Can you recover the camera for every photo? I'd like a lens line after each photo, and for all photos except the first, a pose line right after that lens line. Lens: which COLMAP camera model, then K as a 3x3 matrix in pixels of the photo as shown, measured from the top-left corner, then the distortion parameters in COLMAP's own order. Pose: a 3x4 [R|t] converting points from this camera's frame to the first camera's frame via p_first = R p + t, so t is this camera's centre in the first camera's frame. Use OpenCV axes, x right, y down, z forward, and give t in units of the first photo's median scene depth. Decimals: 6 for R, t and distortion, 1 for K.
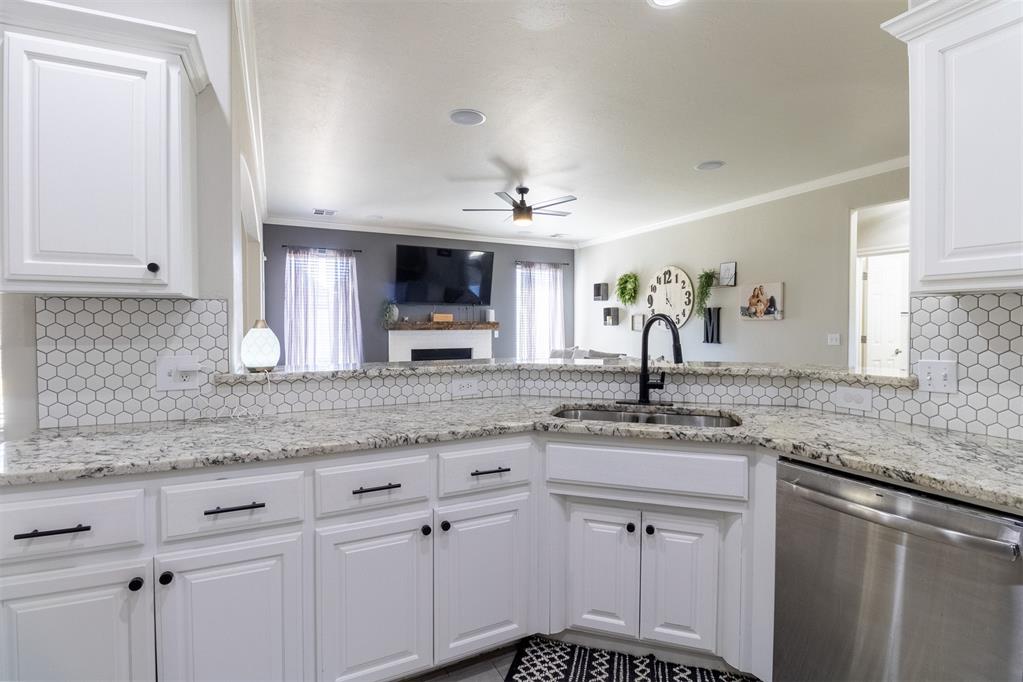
lens RADIAL K [[479.8, 0, 520.4], [0, 479.8, 336.2], [0, 0, 1]] dist [-0.002099, -0.010815]
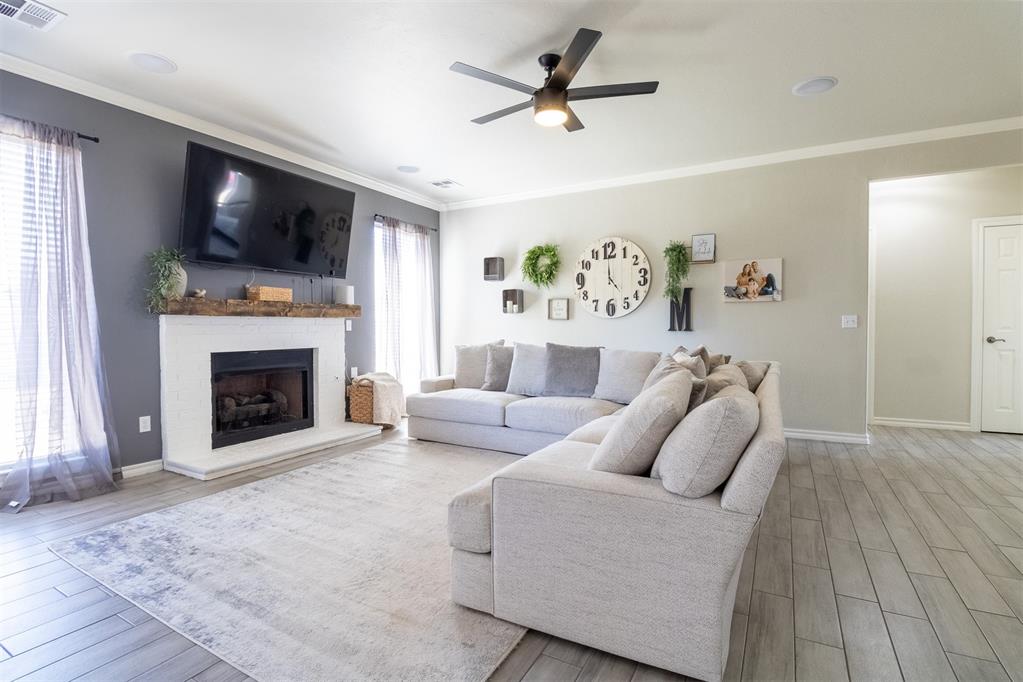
lens RADIAL K [[479.8, 0, 520.4], [0, 479.8, 336.2], [0, 0, 1]] dist [-0.002099, -0.010815]
pose [[0.826306, -0.014317, 0.563040, -0.294322], [0.017816, 0.999841, -0.000724, 0.019027], [-0.562940, 0.010629, 0.826429, 0.464537]]
